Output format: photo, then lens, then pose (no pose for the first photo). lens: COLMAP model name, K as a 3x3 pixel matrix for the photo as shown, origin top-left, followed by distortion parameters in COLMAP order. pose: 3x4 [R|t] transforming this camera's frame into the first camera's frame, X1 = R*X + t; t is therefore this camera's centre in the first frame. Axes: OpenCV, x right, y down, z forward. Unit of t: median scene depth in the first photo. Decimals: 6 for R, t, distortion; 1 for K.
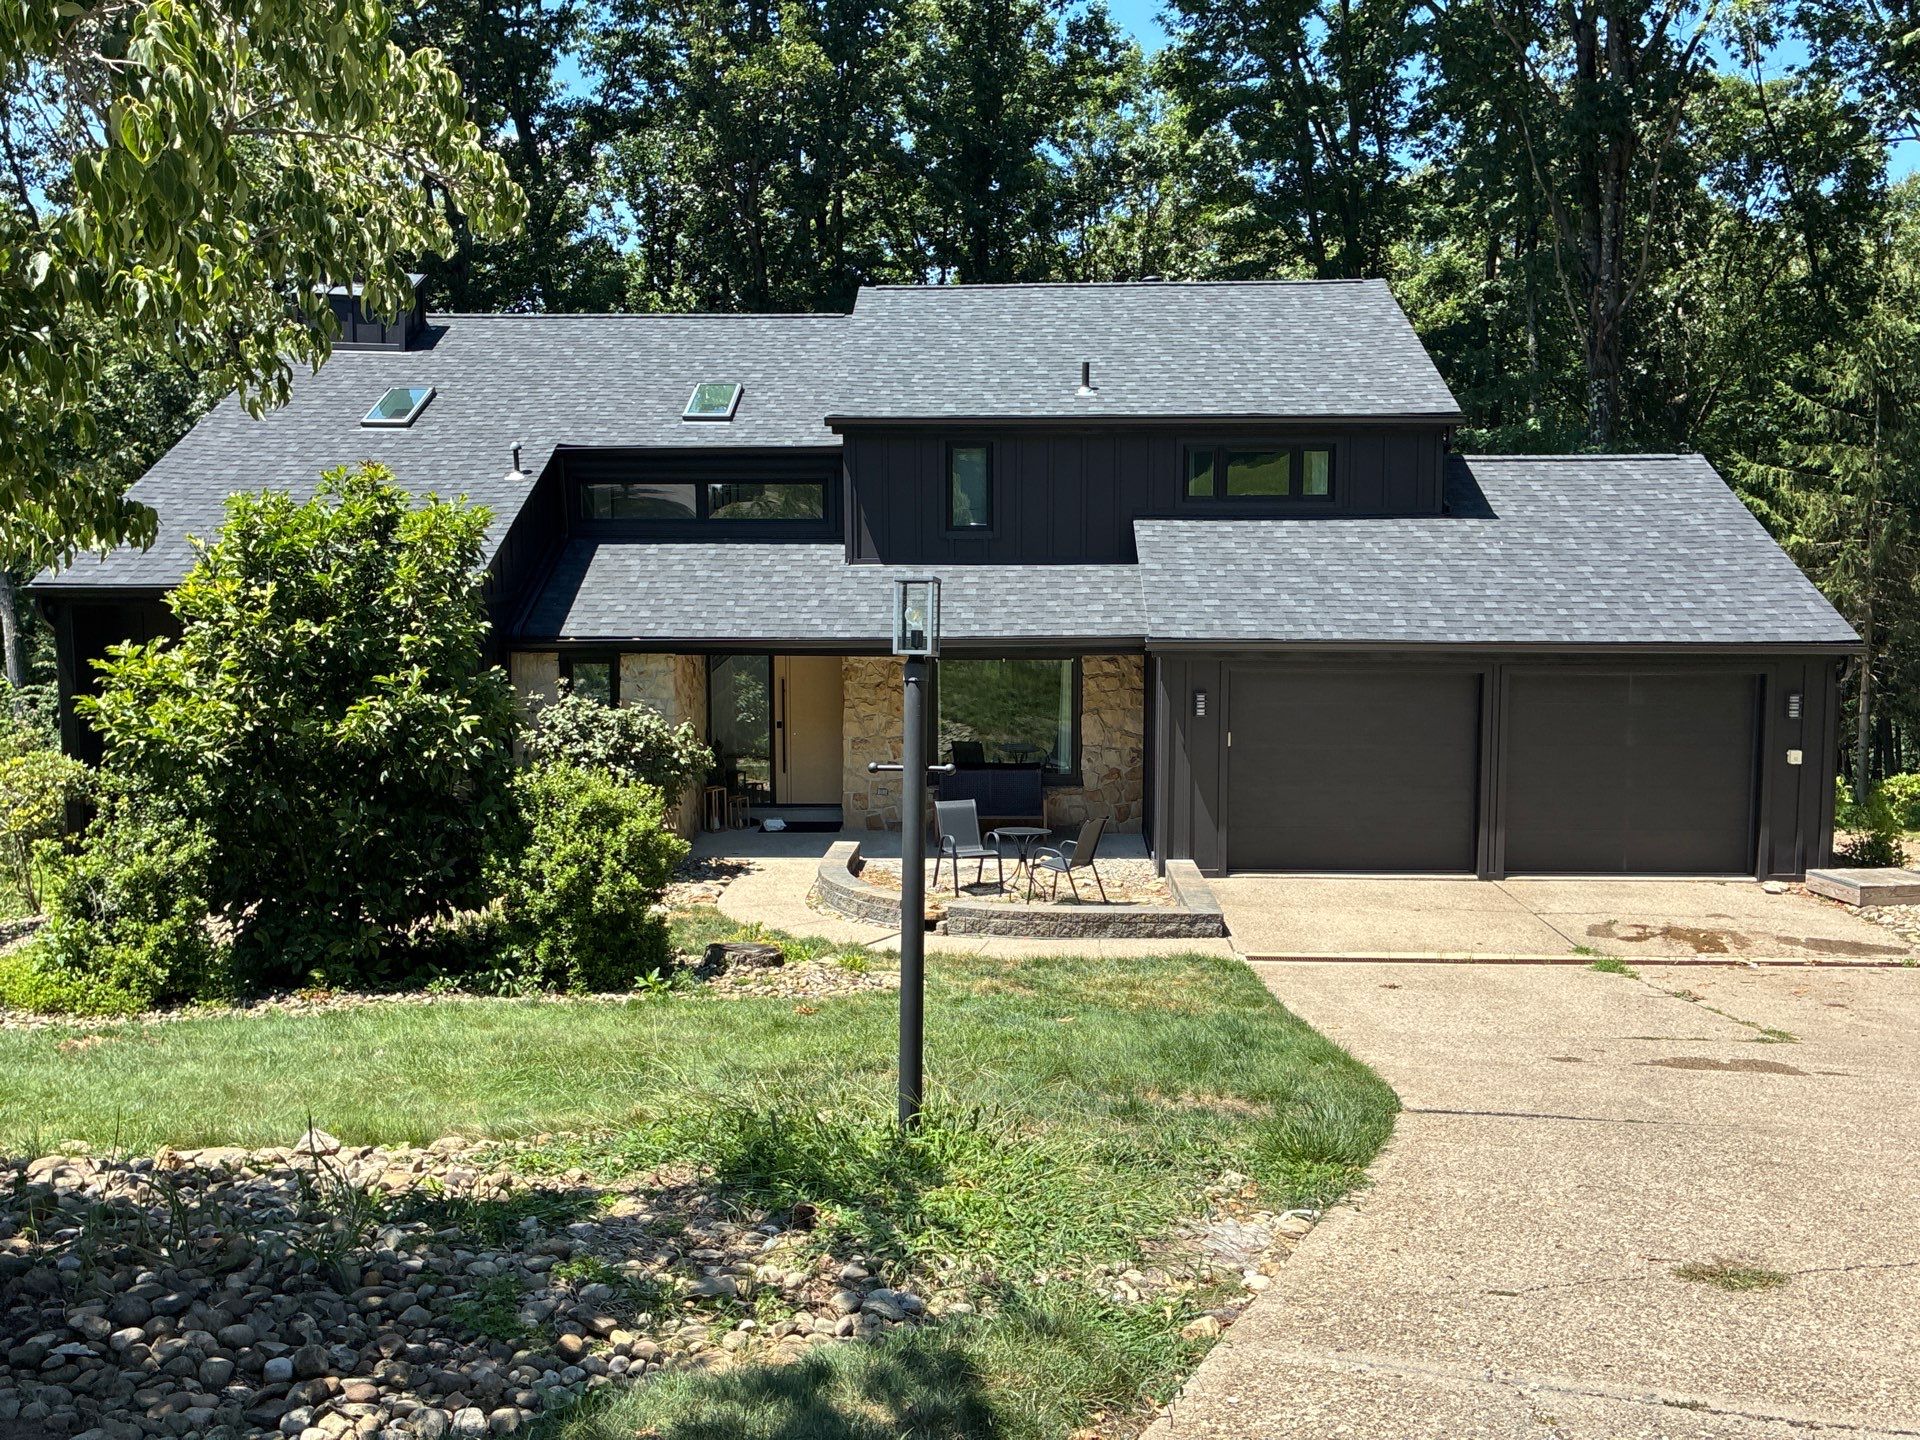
lens RADIAL K [[1684.6, 0, 963.9], [0, 1684.6, 714.3], [0, 0, 1]] dist [0.040322, -0.047545]
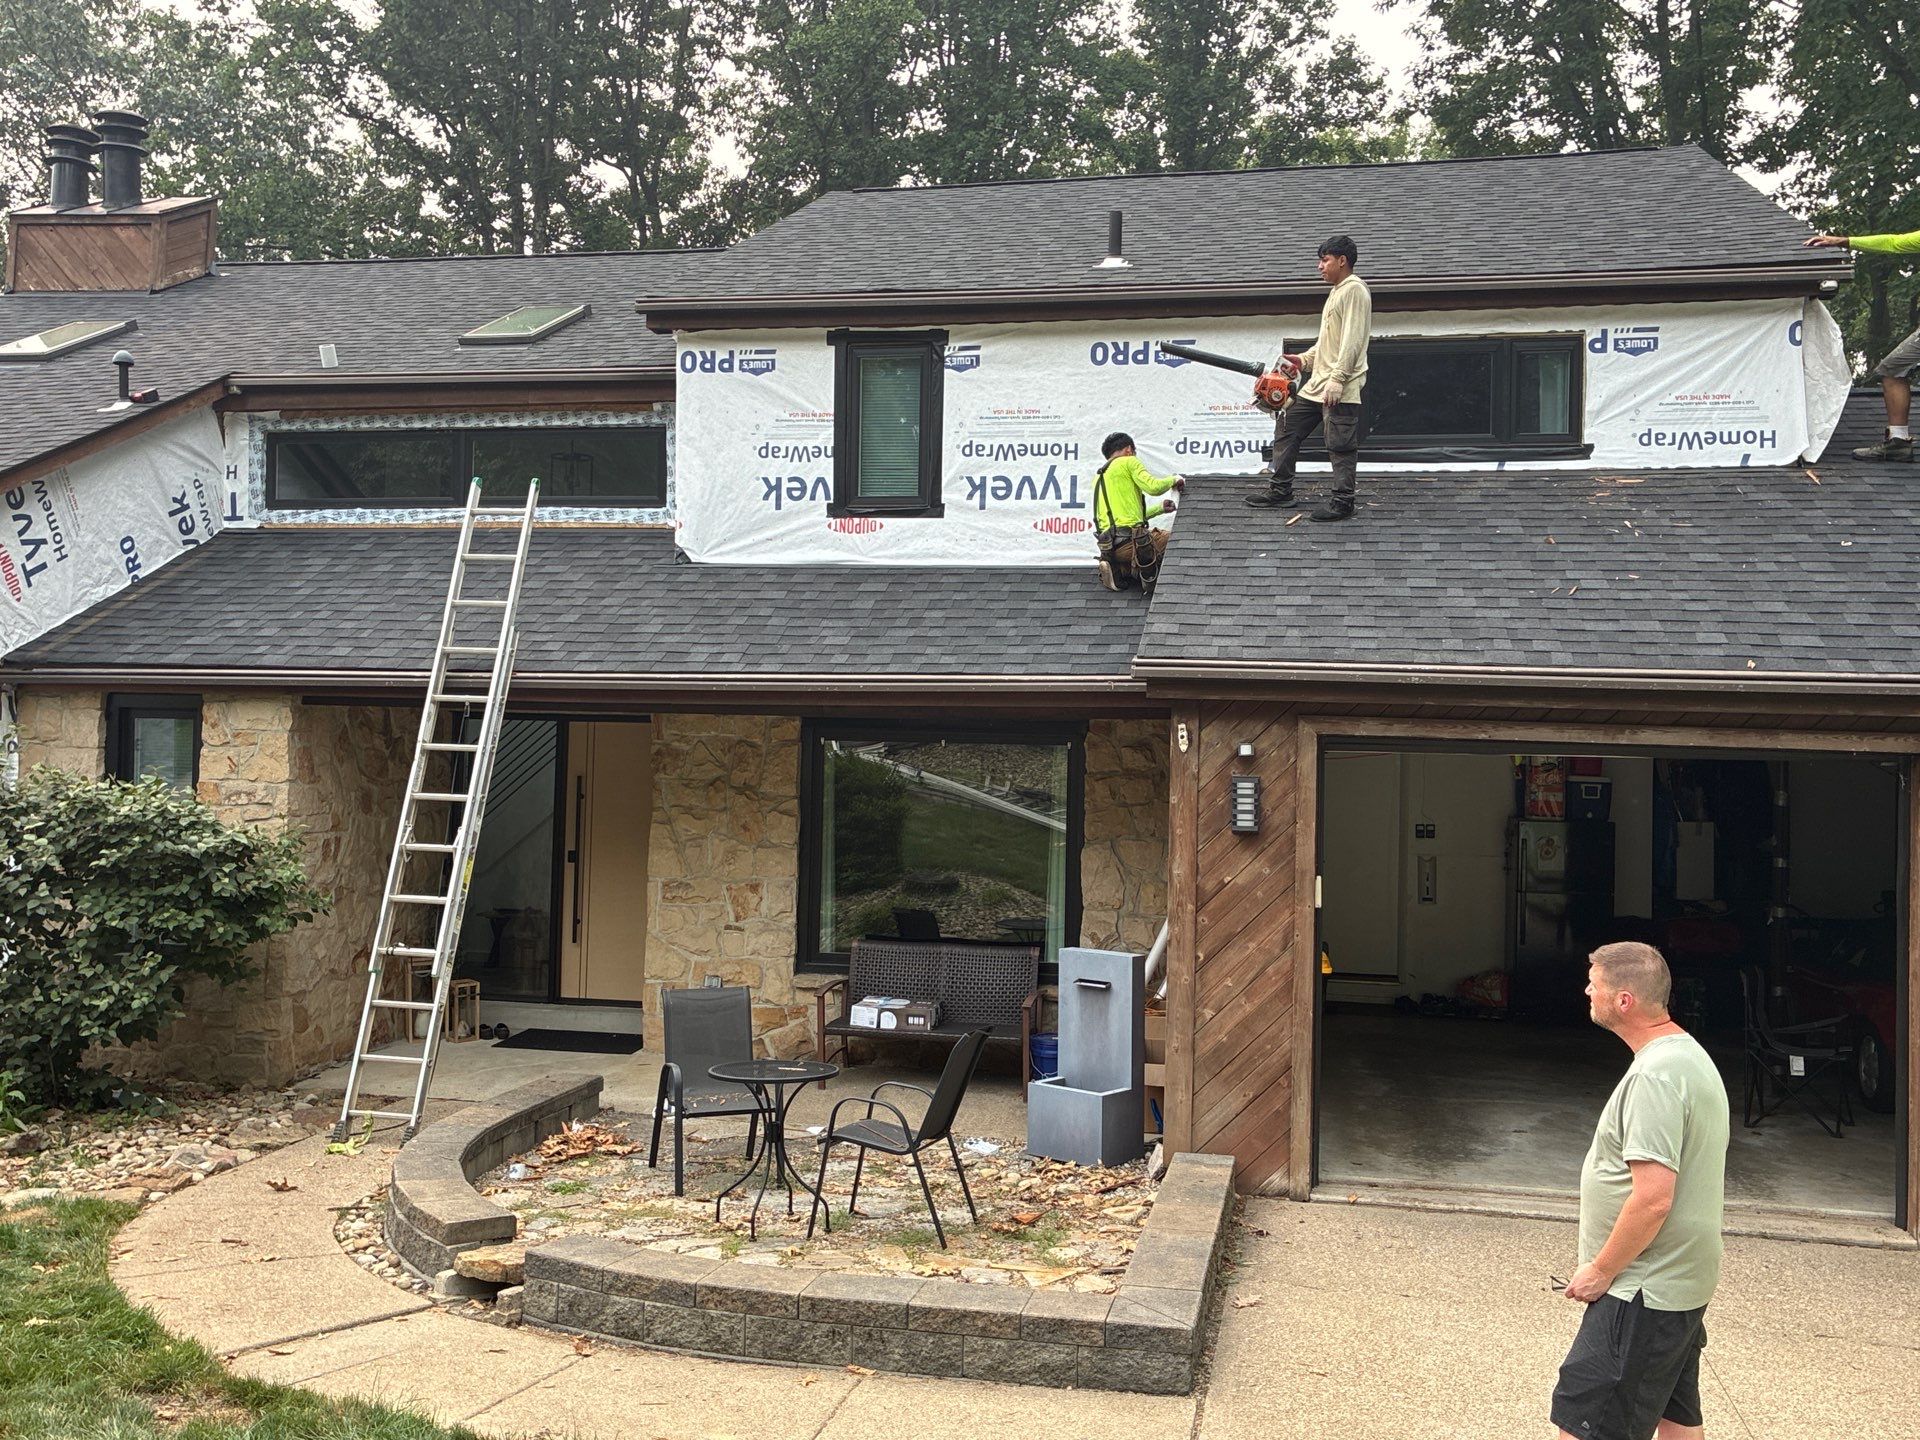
lens RADIAL K [[1747.4, 0, 966.7], [0, 1747.4, 725.5], [0, 0, 1]] dist [0.019529, 0.000000]
pose [[0.984876, 0.020094, -0.172089, 0.128738], [-0.040258, 0.992608, -0.114493, 0.025839], [0.168517, 0.119689, 0.978405, 0.461547]]
